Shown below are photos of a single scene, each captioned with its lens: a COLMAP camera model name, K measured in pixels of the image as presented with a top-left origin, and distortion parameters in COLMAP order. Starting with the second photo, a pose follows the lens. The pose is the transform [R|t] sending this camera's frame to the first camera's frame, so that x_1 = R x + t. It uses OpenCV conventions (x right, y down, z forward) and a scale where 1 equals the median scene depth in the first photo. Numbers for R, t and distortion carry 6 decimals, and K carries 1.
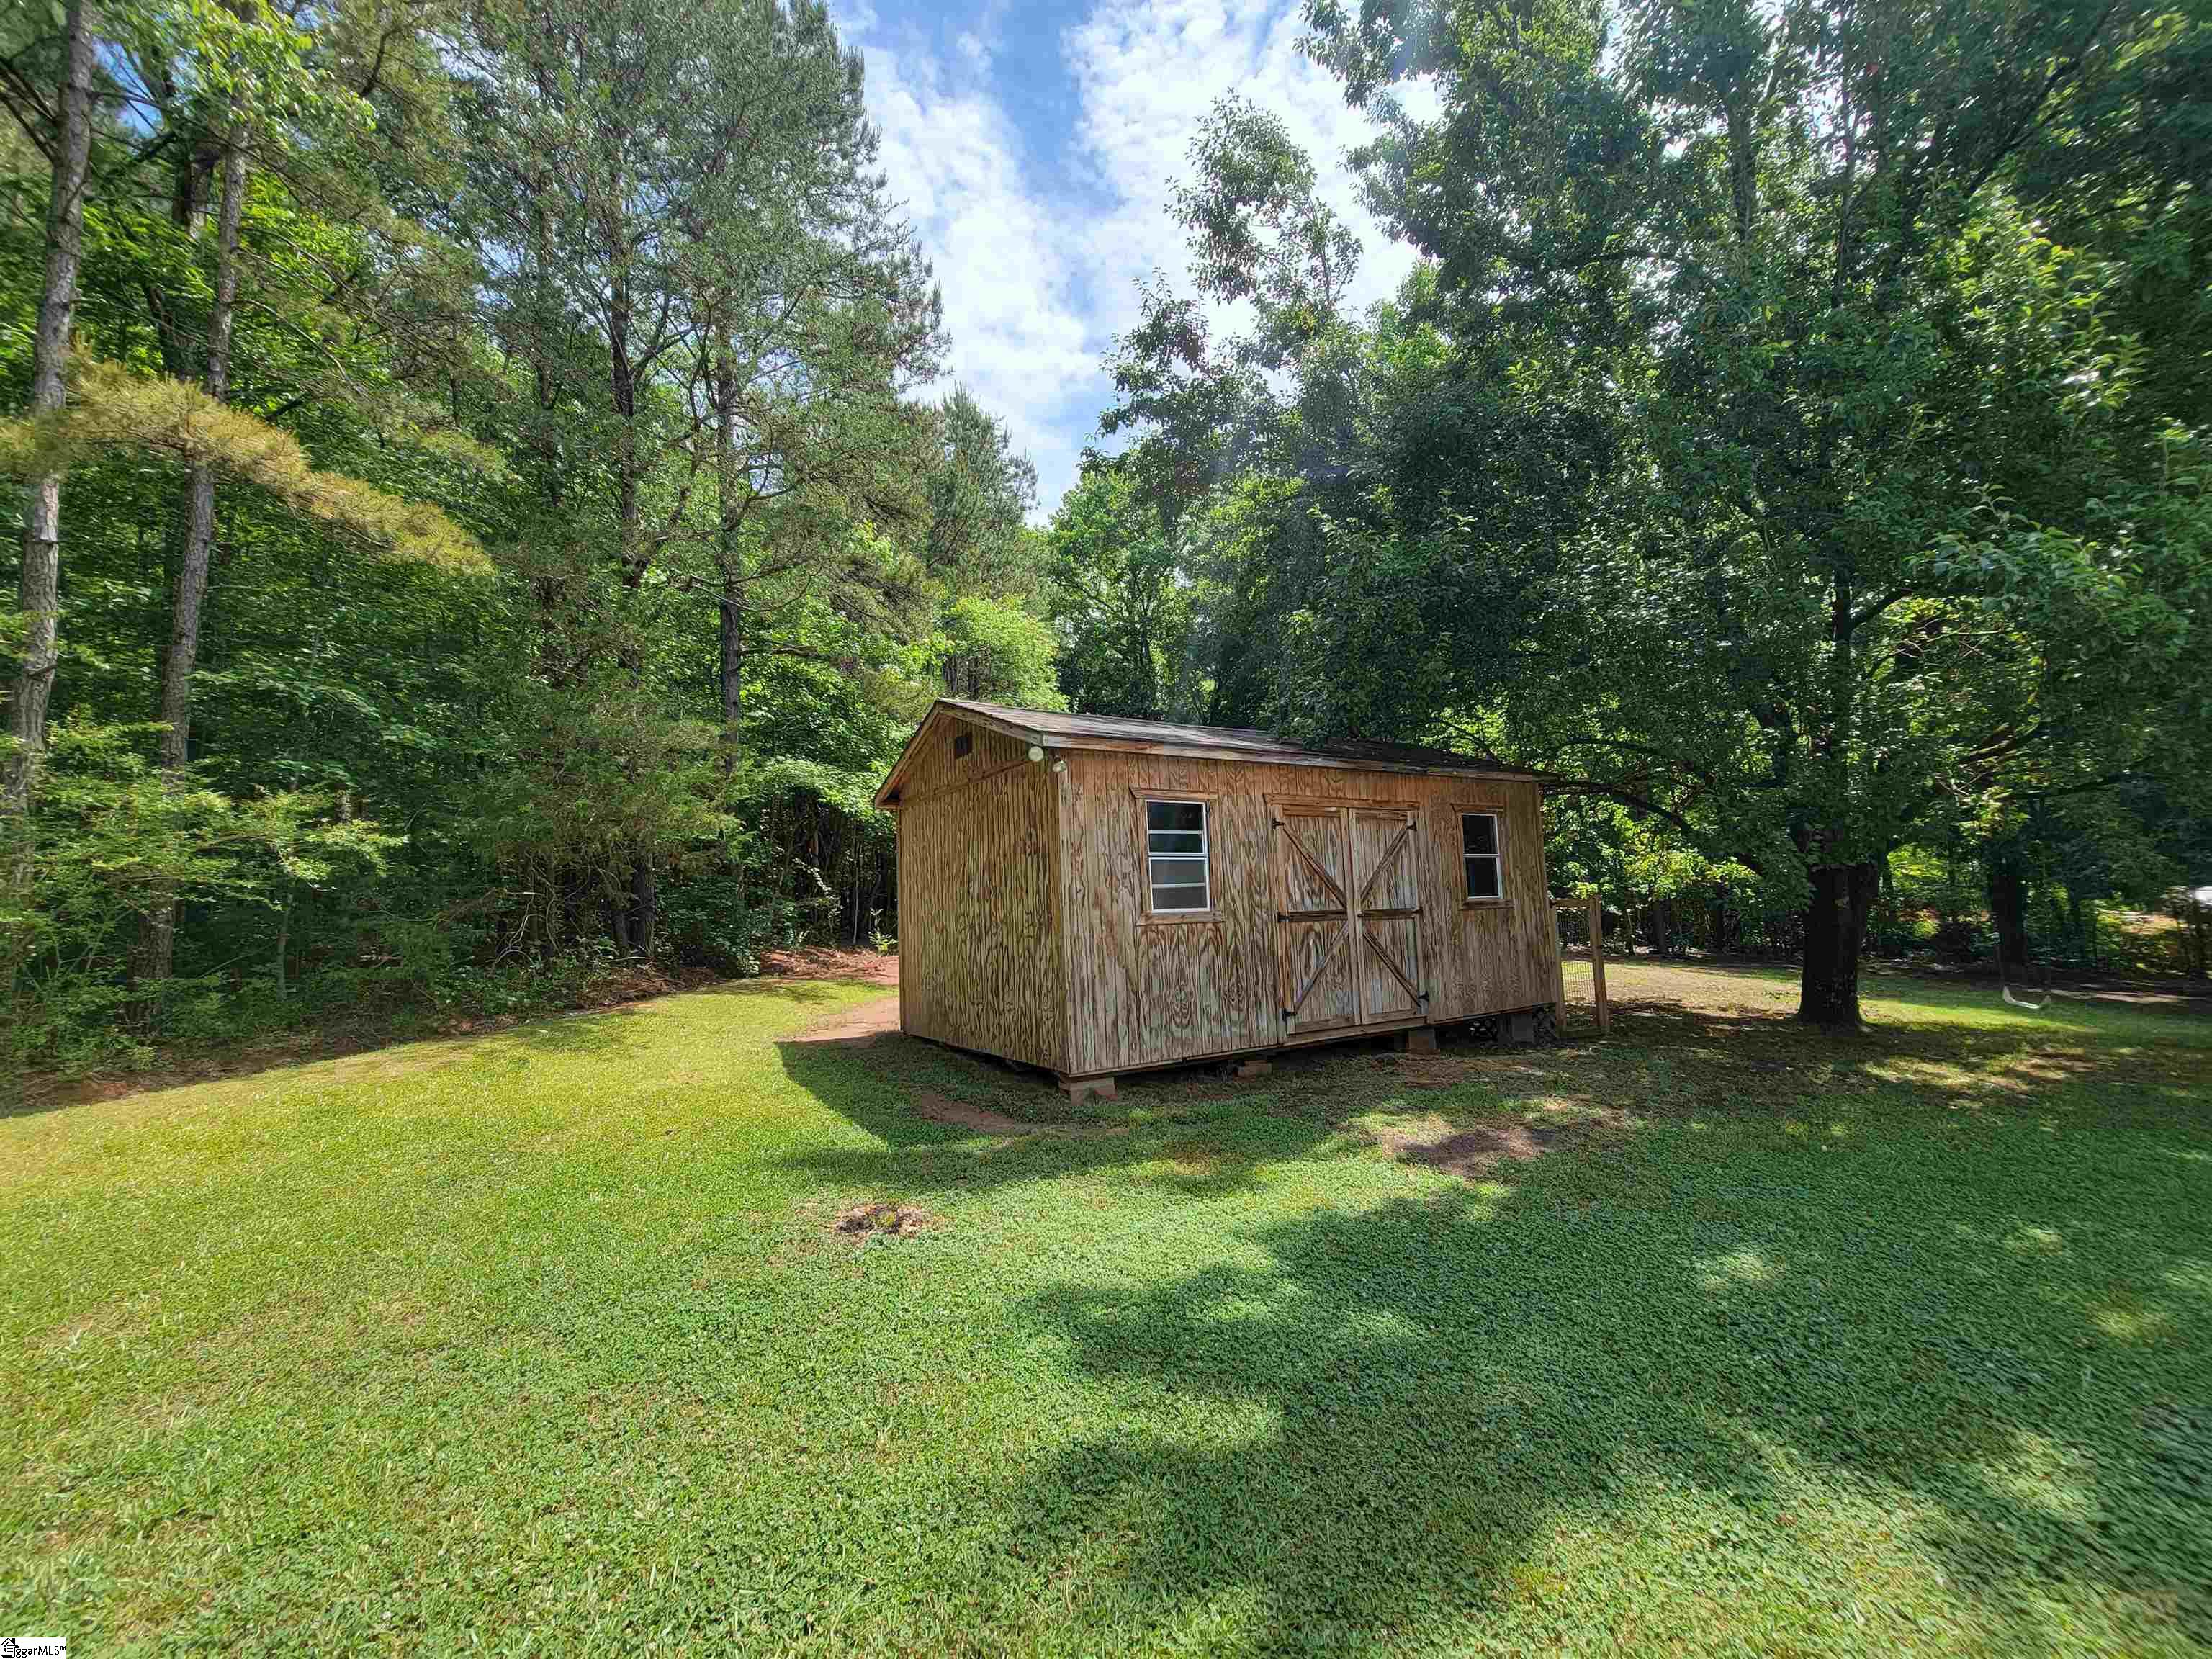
lens RADIAL K [[910.2, 0, 1106.0], [0, 910.2, 829.5], [0, 0, 1]] dist [-0.007688, -0.000300]
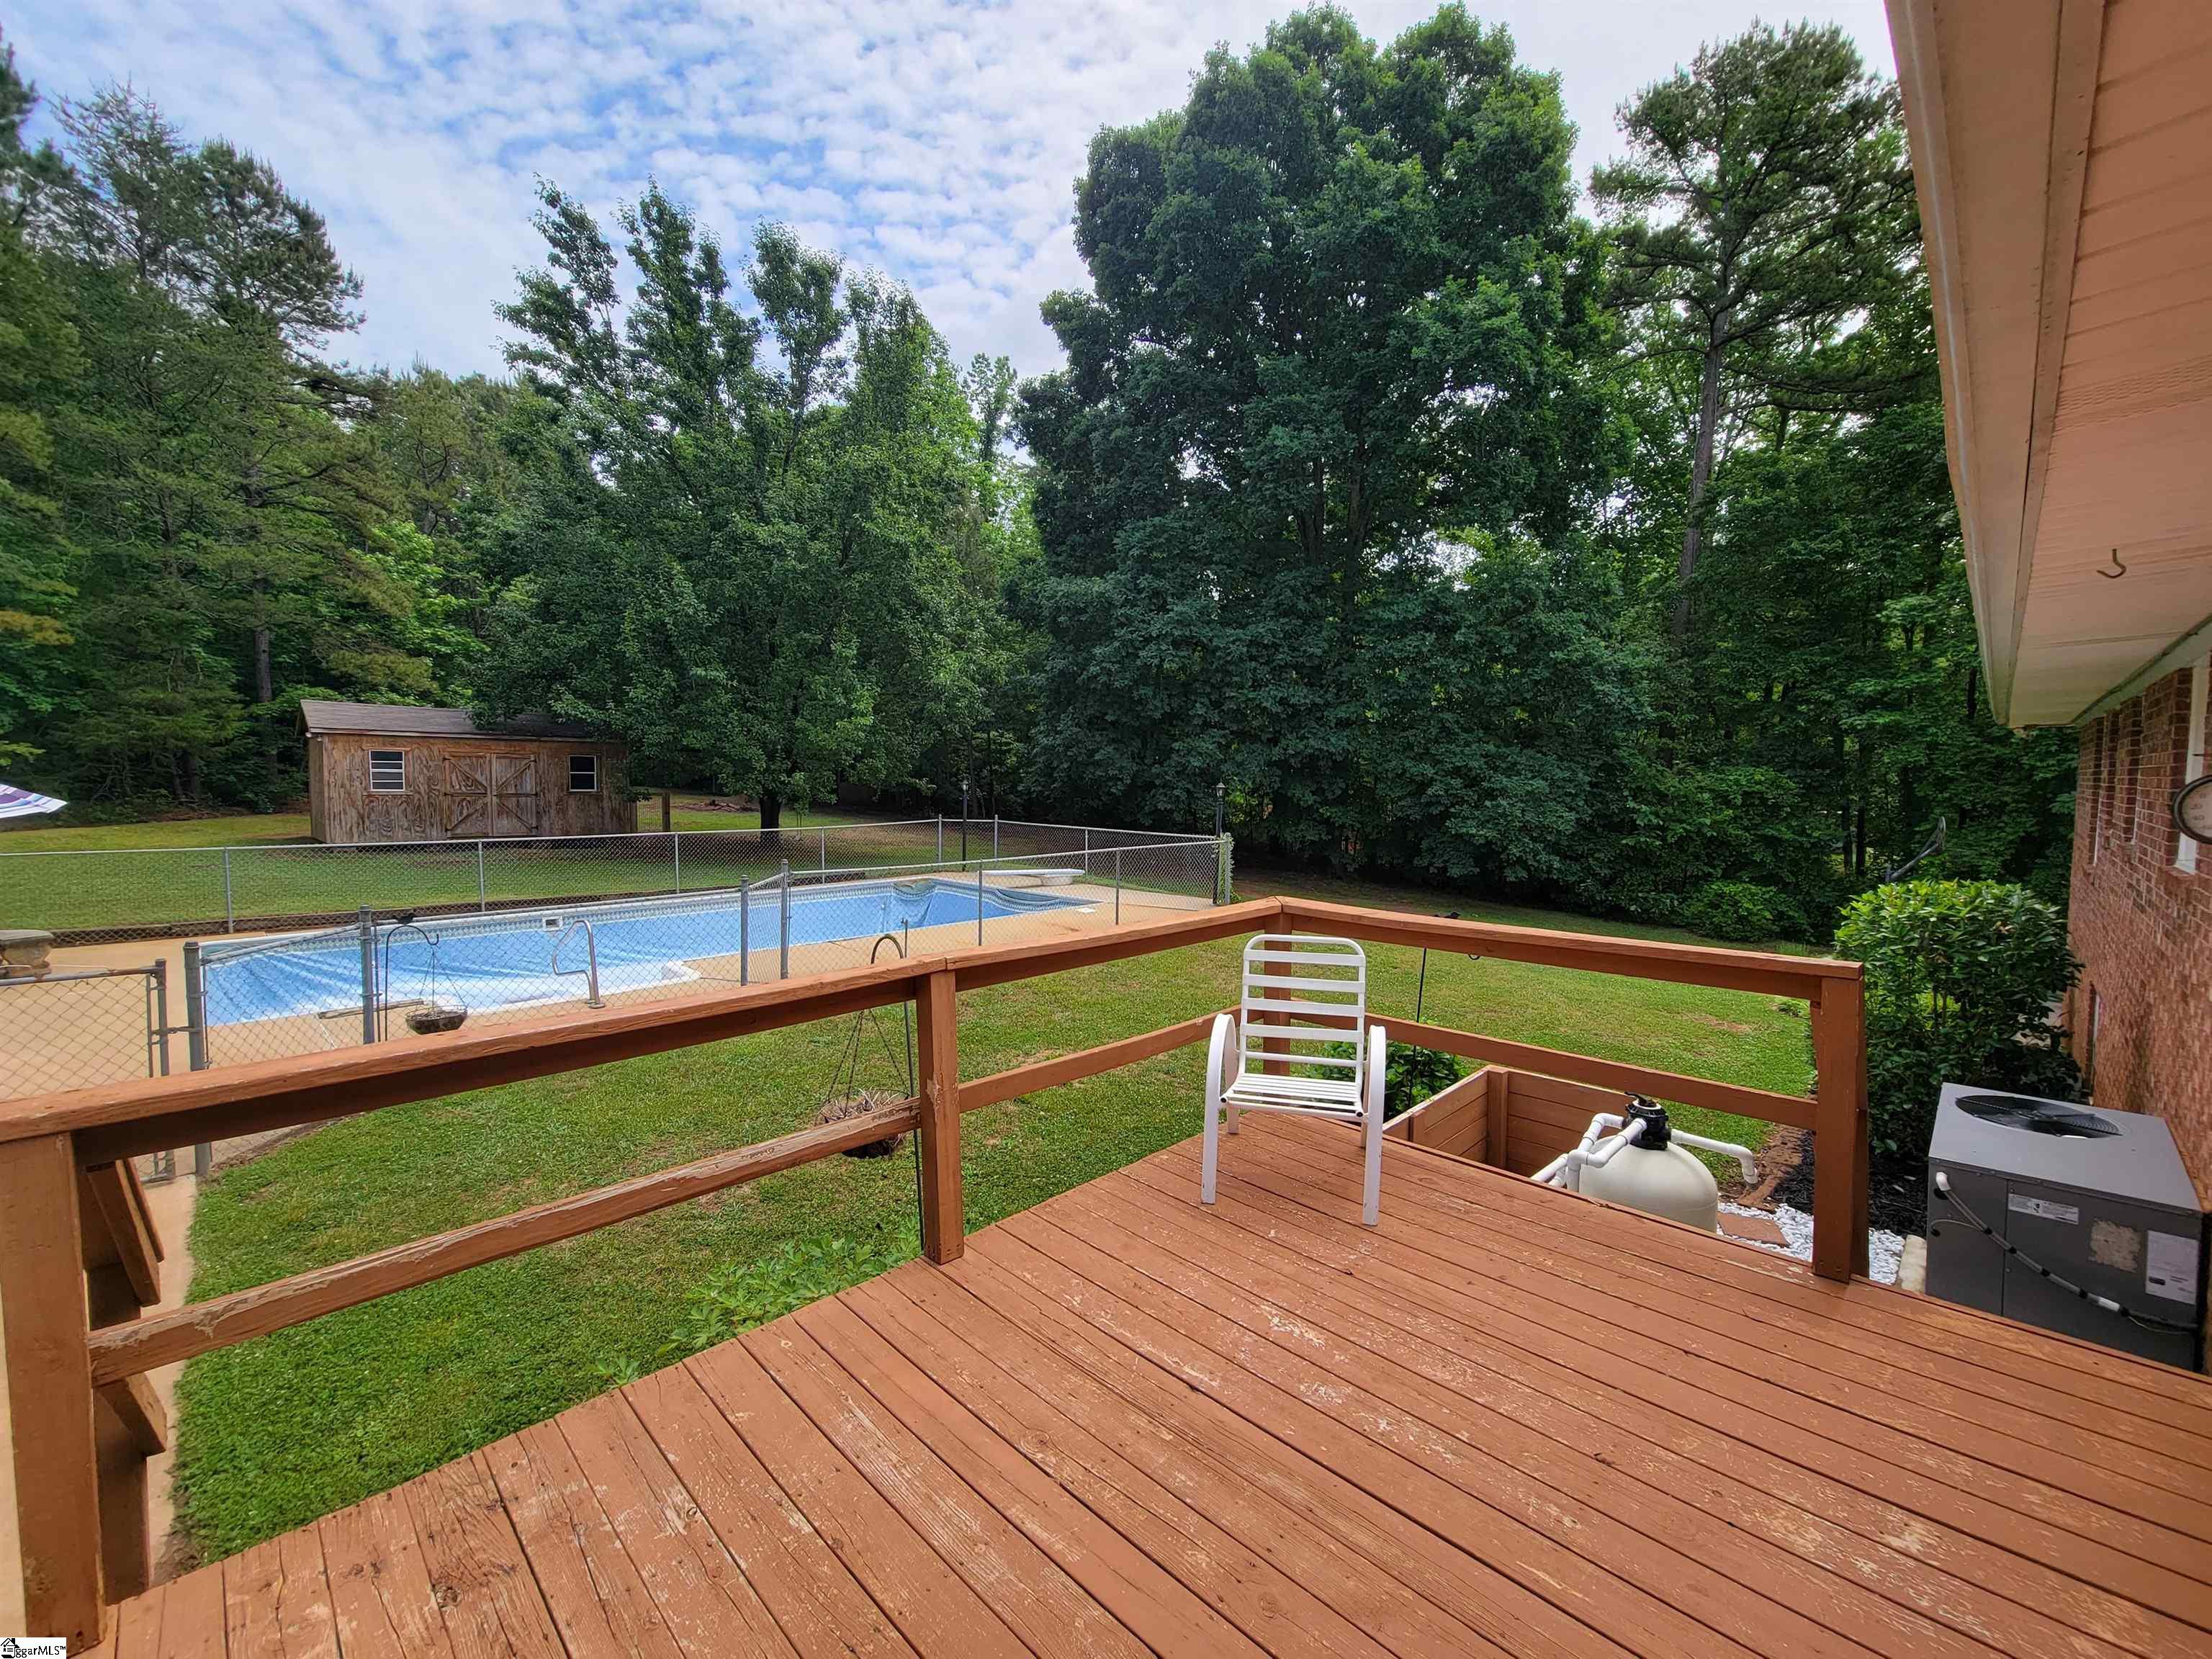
lens RADIAL K [[910.2, 0, 1106.0], [0, 910.2, 829.5], [0, 0, 1]] dist [-0.007688, -0.000300]
pose [[0.969086, 0.039767, 0.243498, 1.369286], [-0.073621, 0.988572, 0.131549, -0.283090], [-0.235484, -0.145409, 0.960939, -1.957804]]
